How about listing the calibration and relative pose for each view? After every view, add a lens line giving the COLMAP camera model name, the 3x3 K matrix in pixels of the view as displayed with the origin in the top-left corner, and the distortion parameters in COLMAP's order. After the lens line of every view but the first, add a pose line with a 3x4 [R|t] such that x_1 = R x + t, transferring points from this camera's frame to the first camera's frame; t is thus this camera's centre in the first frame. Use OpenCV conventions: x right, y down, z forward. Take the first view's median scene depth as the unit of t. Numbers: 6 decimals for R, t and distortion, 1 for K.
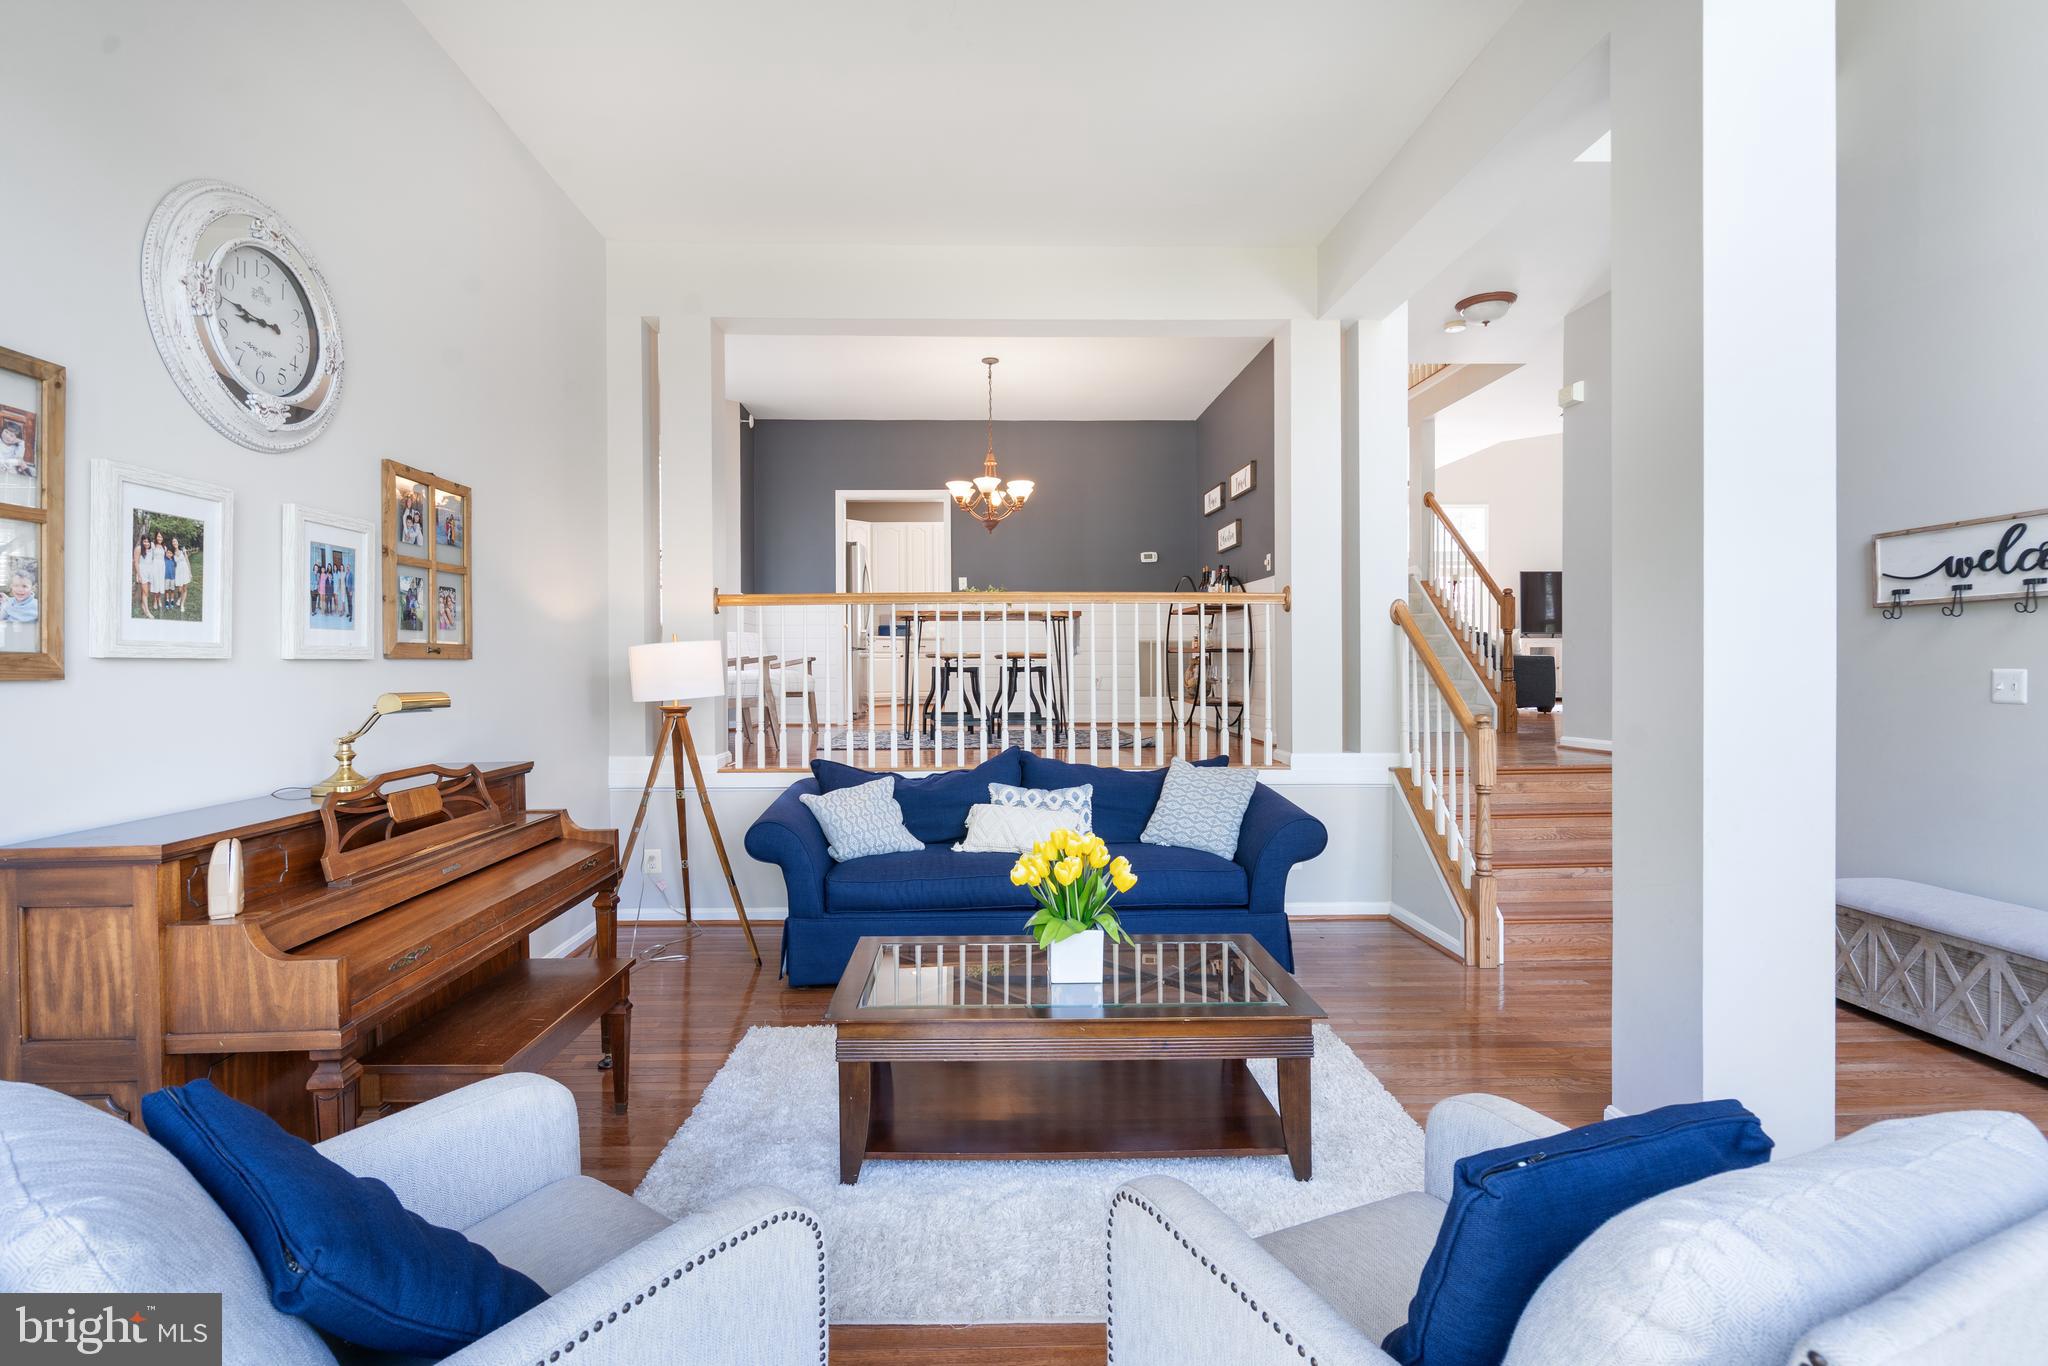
lens RADIAL K [[933.9, 0, 1017.4], [0, 933.9, 671.5], [0, 0, 1]] dist [0.001373, -0.000131]
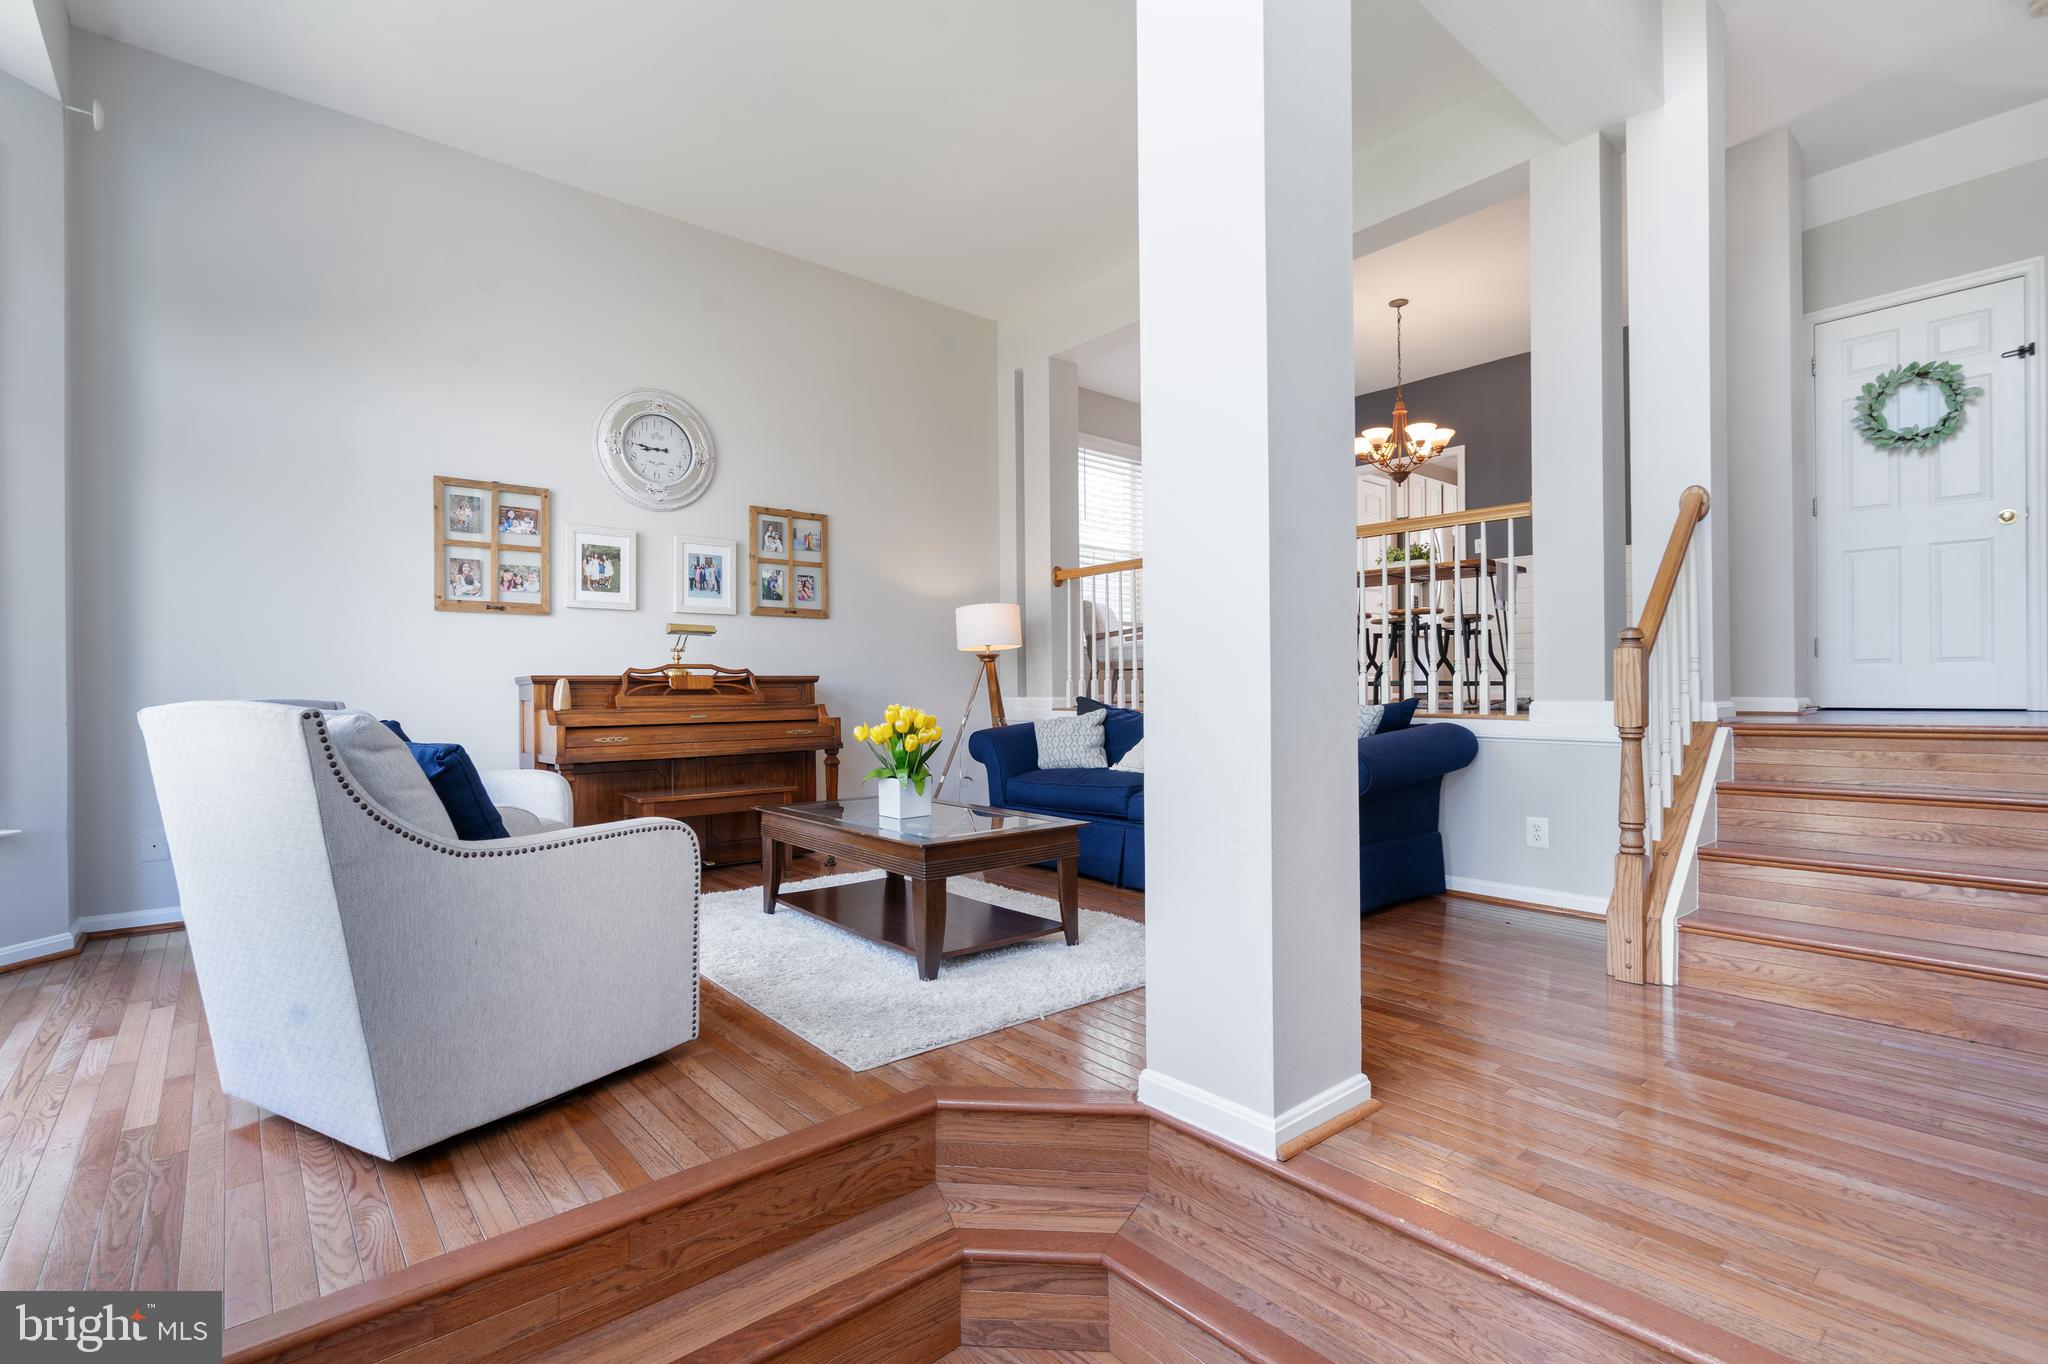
lens RADIAL K [[933.9, 0, 1017.1], [0, 933.9, 678.8], [0, 0, 1]] dist [0.001373, -0.000131]
pose [[0.633171, -0.006033, -0.773989, 1.095277], [0.000764, 0.999974, -0.007170, 0.127867], [0.774012, 0.003949, 0.633159, 0.257582]]
